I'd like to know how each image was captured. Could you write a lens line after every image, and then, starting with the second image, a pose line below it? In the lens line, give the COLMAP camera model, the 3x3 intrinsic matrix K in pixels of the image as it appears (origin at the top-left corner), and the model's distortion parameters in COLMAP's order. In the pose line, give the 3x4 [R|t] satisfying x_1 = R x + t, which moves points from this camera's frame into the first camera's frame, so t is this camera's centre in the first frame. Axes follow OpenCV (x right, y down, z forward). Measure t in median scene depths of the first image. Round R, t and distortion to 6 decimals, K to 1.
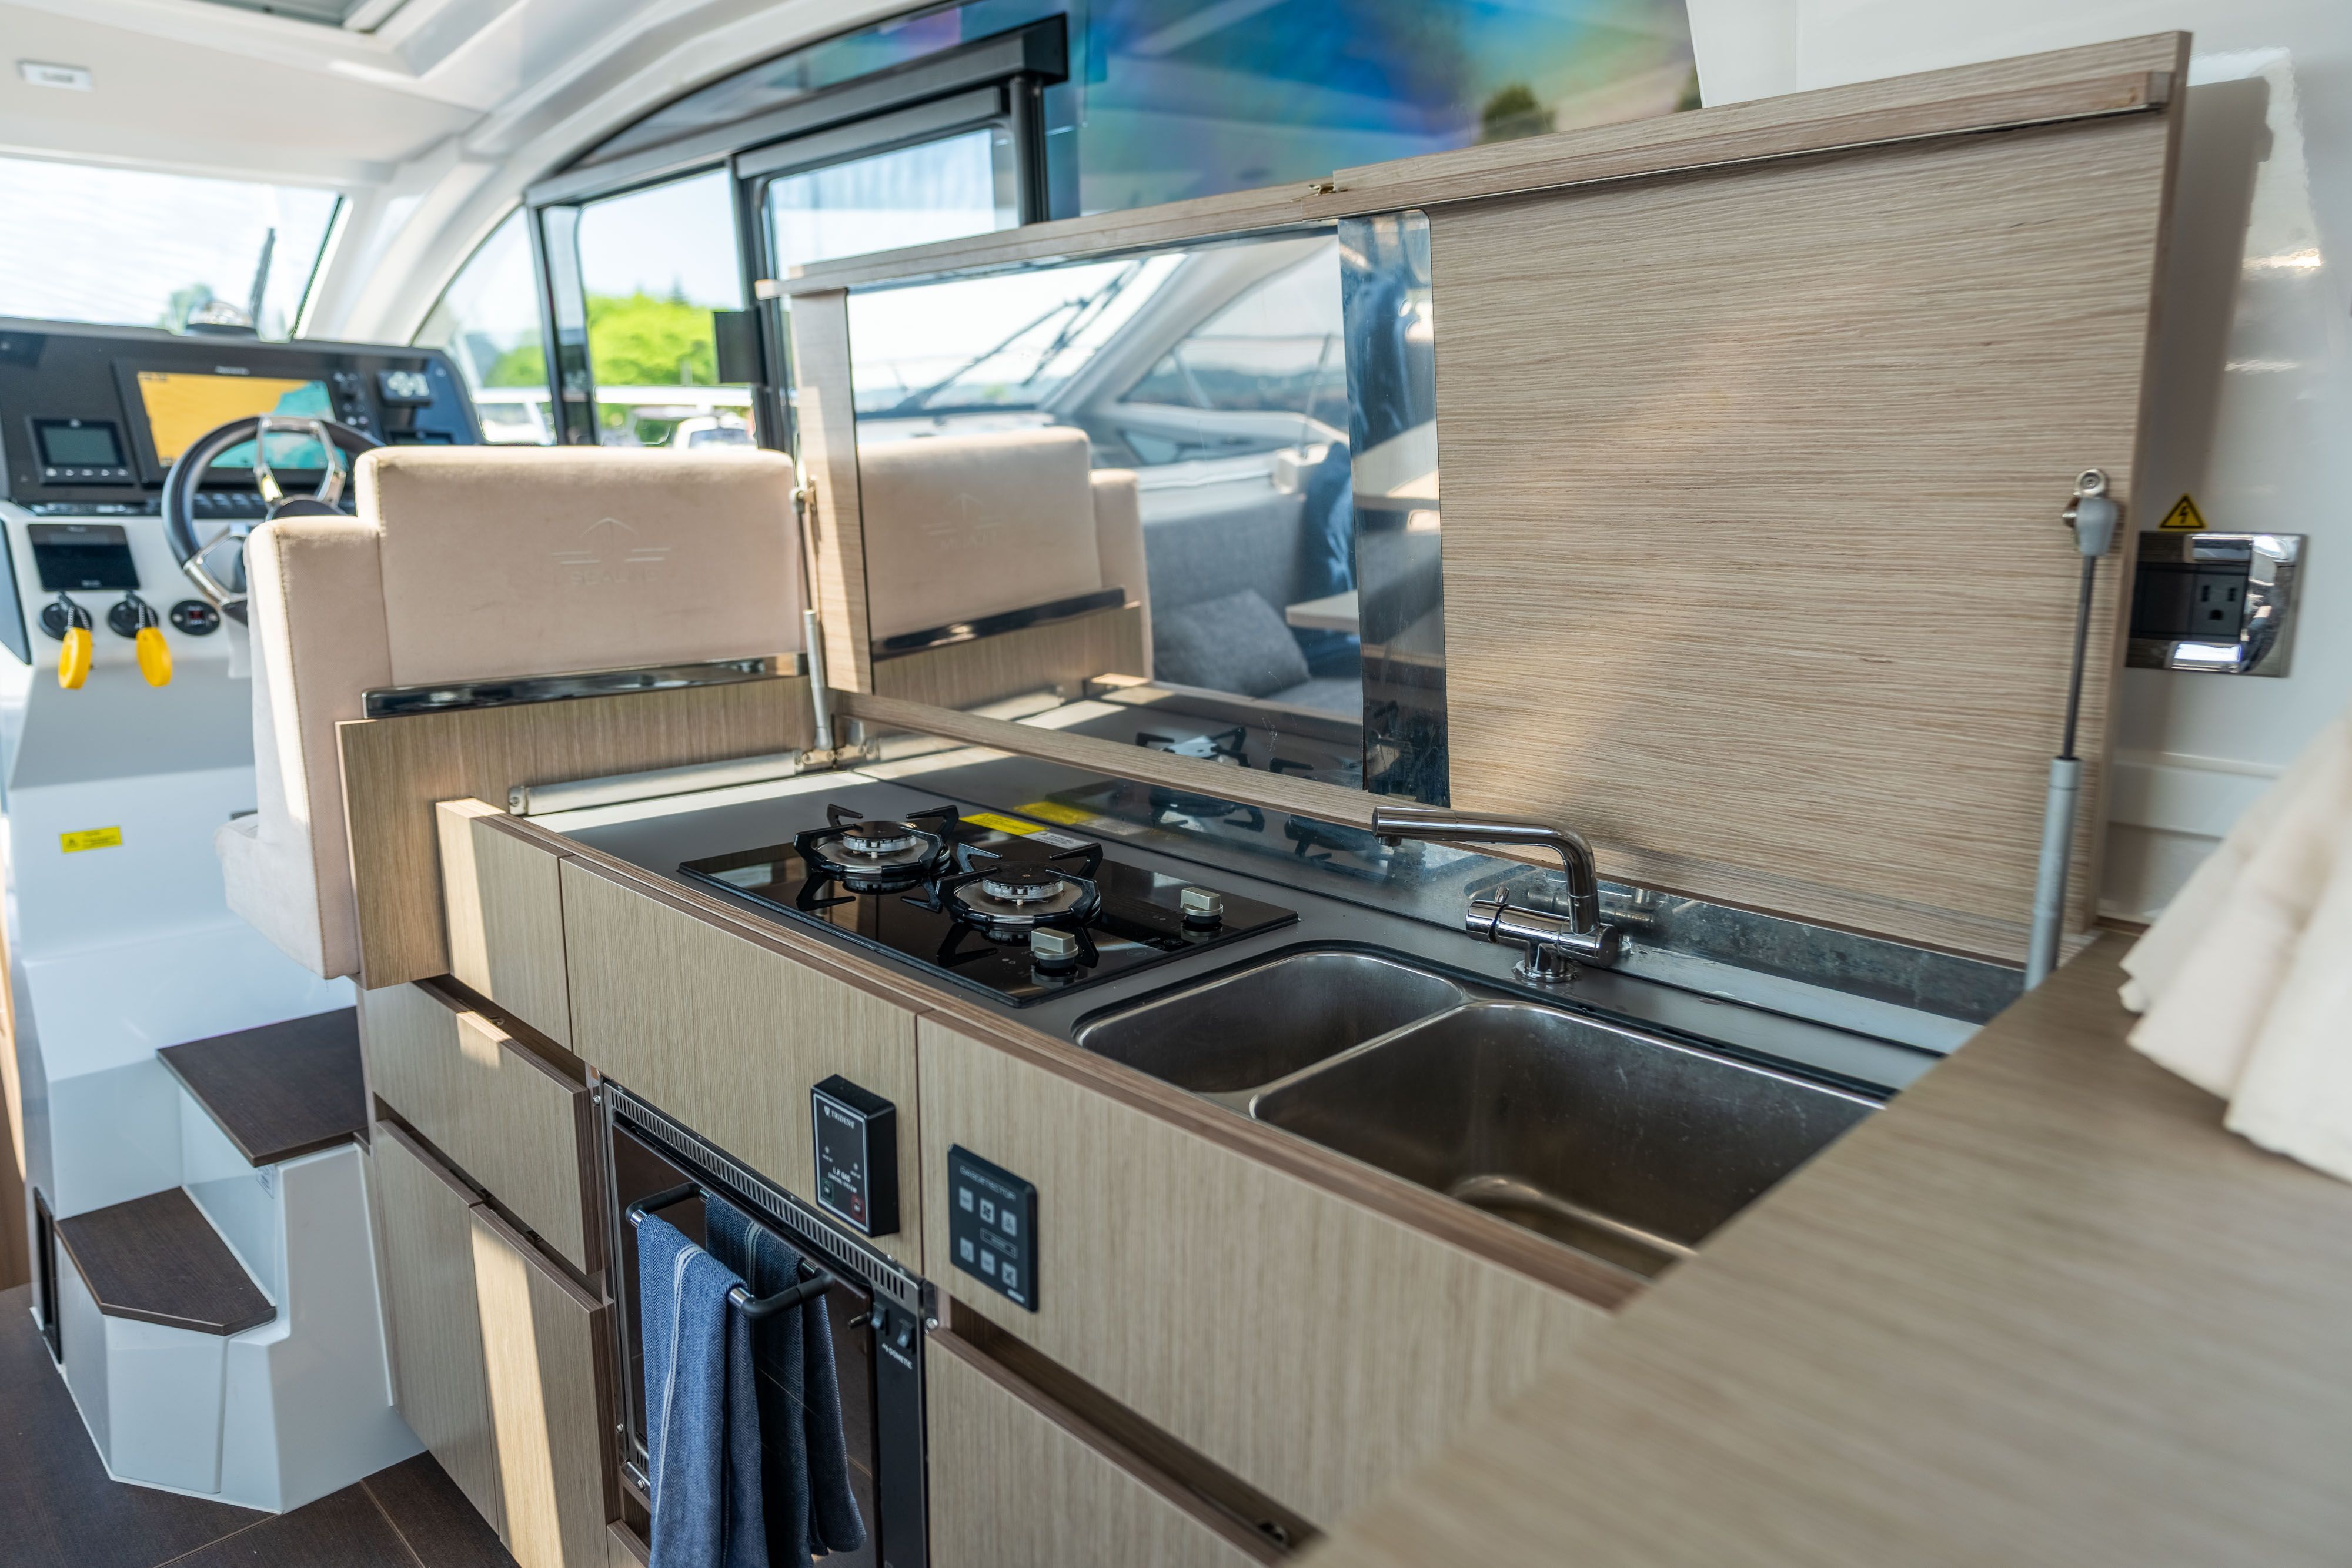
lens RADIAL K [[1509.7, 0, 1166.6], [0, 1509.7, 788.8], [0, 0, 1]] dist [-0.005200, 0.000416]
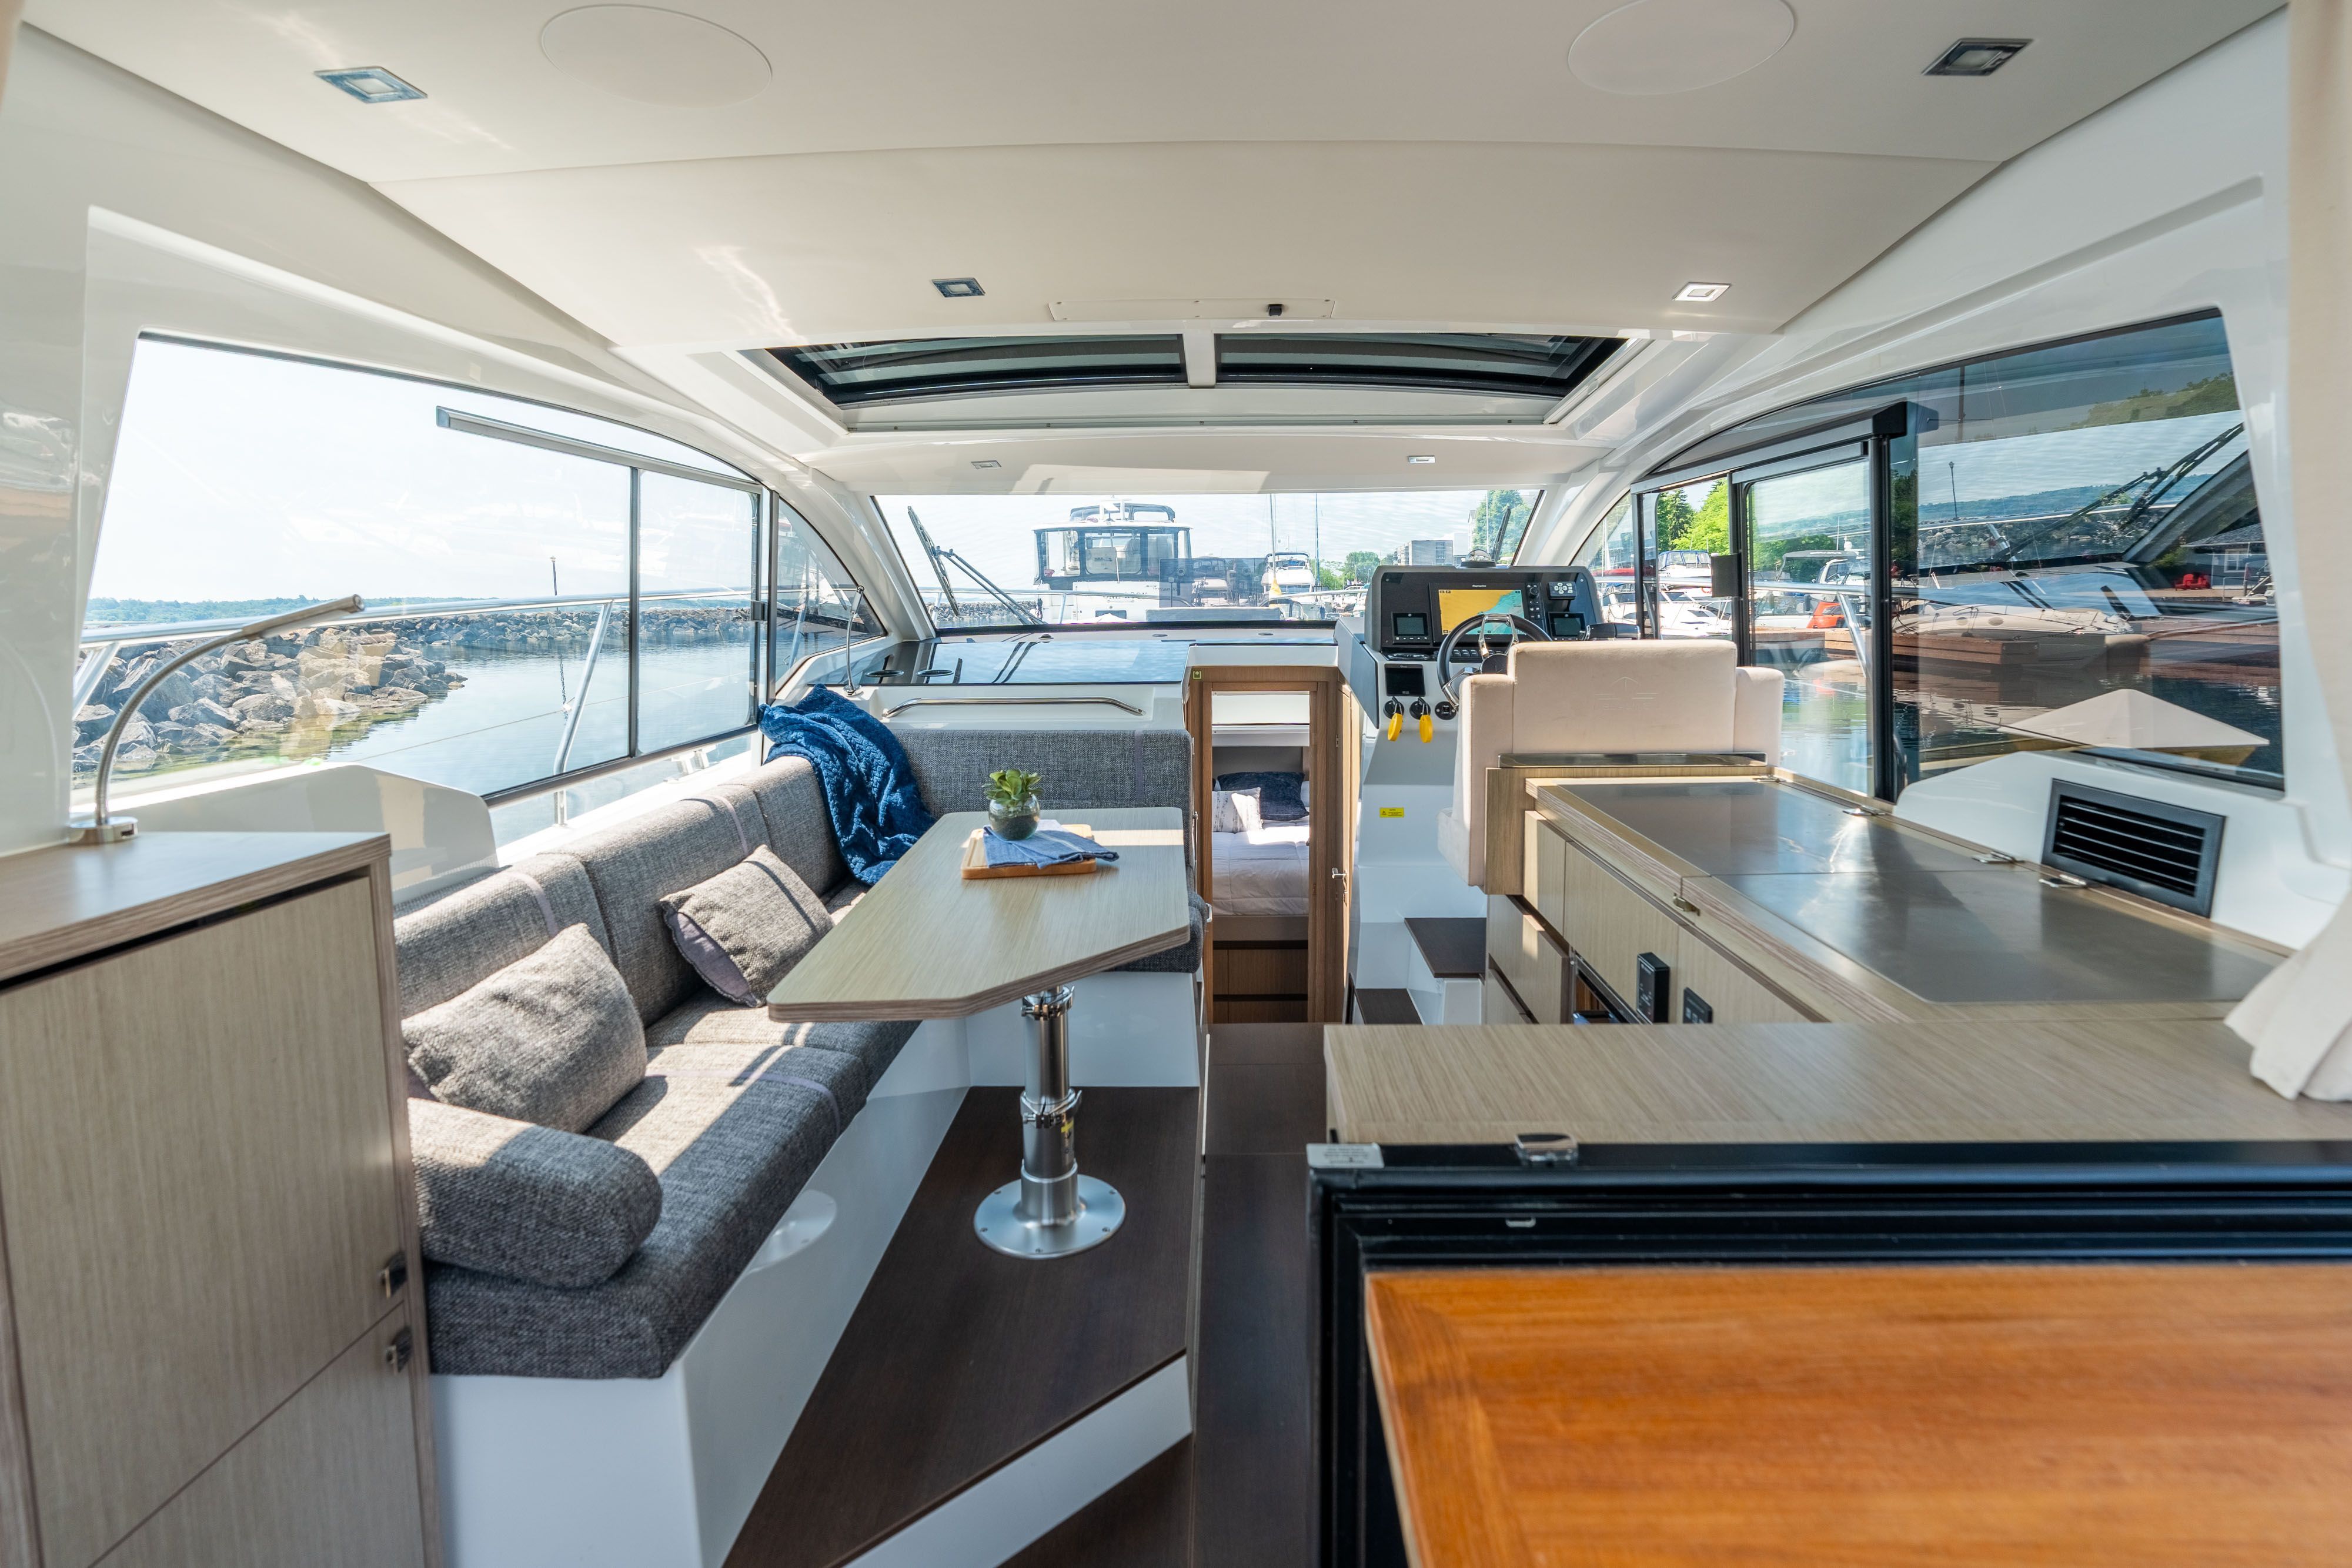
lens RADIAL K [[1134.0, 0, 1231.2], [0, 1134.0, 713.0], [0, 0, 1]] dist [0.000783, -0.000082]
pose [[0.709229, 0.058275, -0.702566, 0.334029], [-0.131675, 0.989990, -0.050808, 0.009557], [0.692572, 0.128545, 0.709803, -0.426666]]
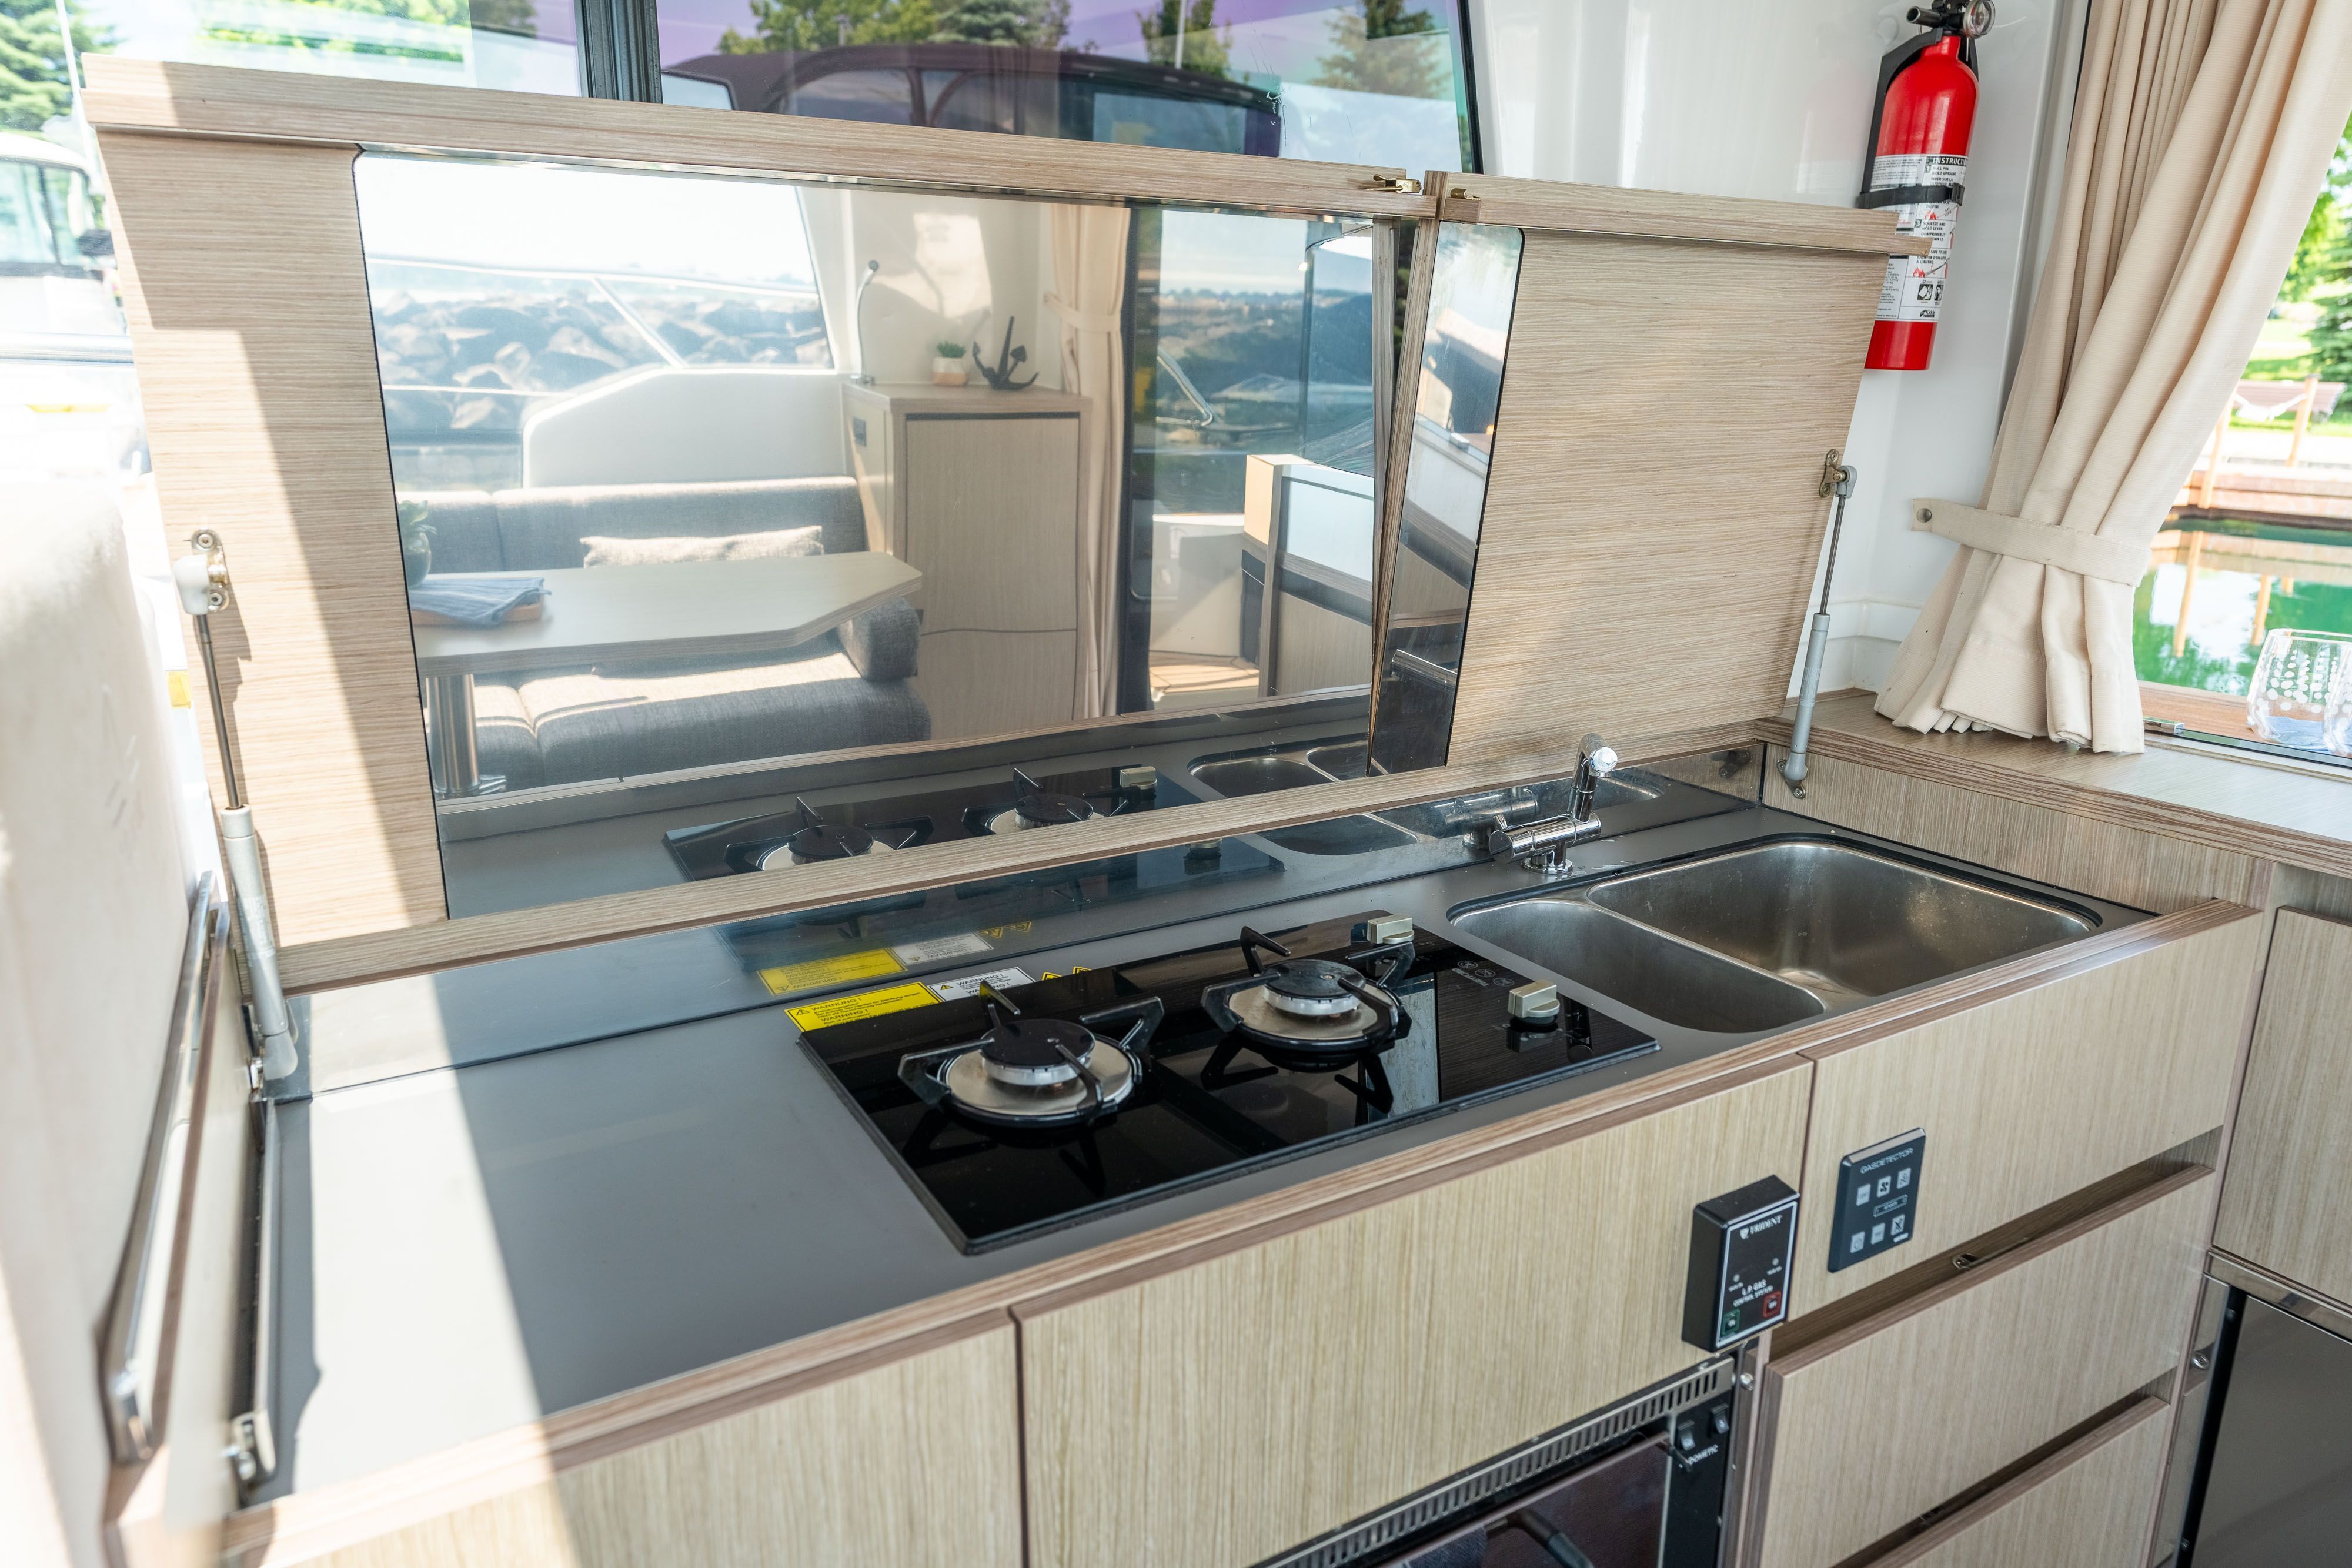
lens RADIAL K [[1479.9, 0, 1173.3], [0, 1479.9, 777.2], [0, 0, 1]] dist [0.001529, 0.000320]
pose [[0.258451, -0.250006, 0.933113, -0.729048], [0.204949, 0.958133, 0.199943, -0.195763], [-0.944033, 0.139565, 0.298869, 0.708725]]
